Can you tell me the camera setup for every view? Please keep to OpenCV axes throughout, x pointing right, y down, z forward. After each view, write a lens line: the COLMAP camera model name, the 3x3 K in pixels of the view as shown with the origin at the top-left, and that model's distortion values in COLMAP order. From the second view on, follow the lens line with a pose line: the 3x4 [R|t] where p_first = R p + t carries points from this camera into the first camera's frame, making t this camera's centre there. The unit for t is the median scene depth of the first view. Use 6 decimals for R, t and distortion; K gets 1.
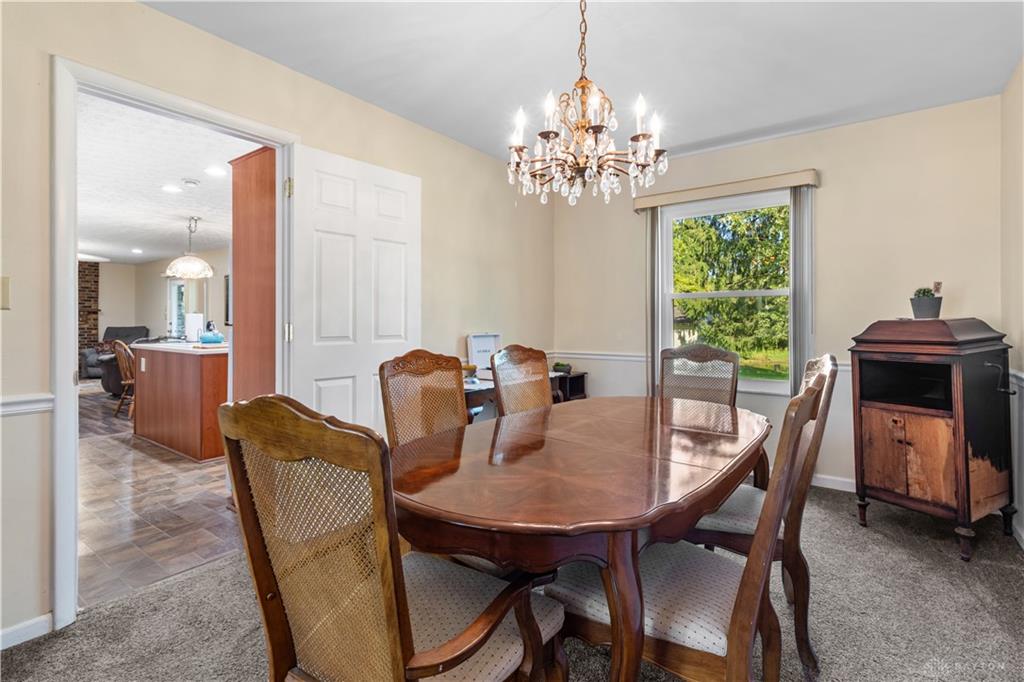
lens RADIAL K [[482.9, 0, 516.8], [0, 482.9, 320.0], [0, 0, 1]] dist [0.001077, 0.000139]
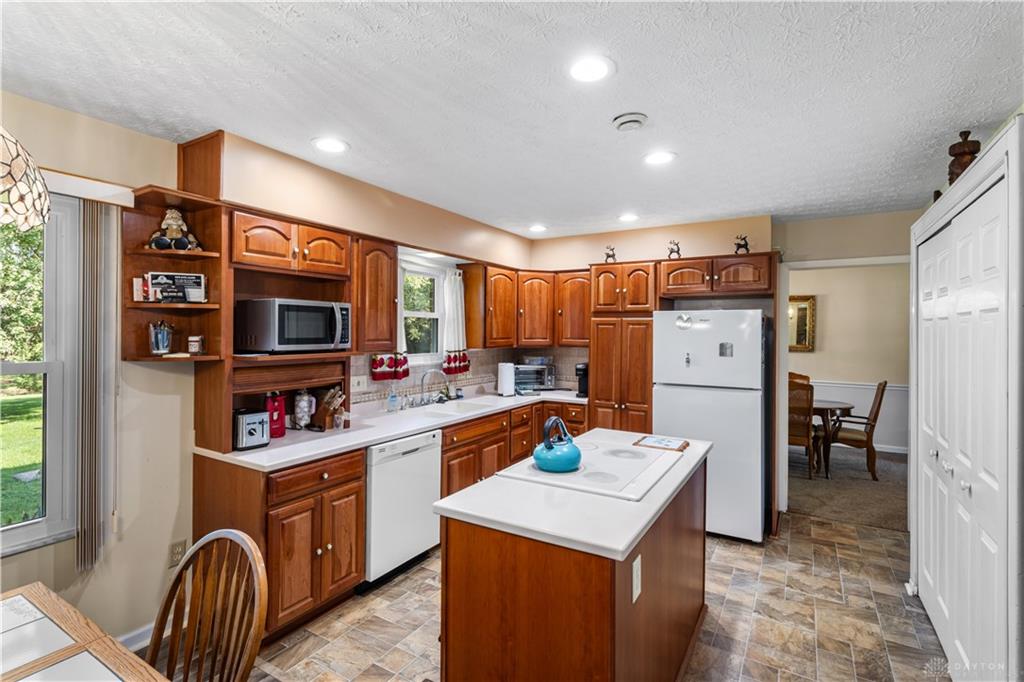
lens RADIAL K [[476.8, 0, 513.4], [0, 476.8, 330.0], [0, 0, 1]] dist [0.000858, 0.000560]
pose [[-0.080551, 0.001136, 0.996750, -0.539173], [-0.010916, 0.999938, -0.002022, -0.038632], [-0.996691, -0.011044, -0.080533, 0.547908]]
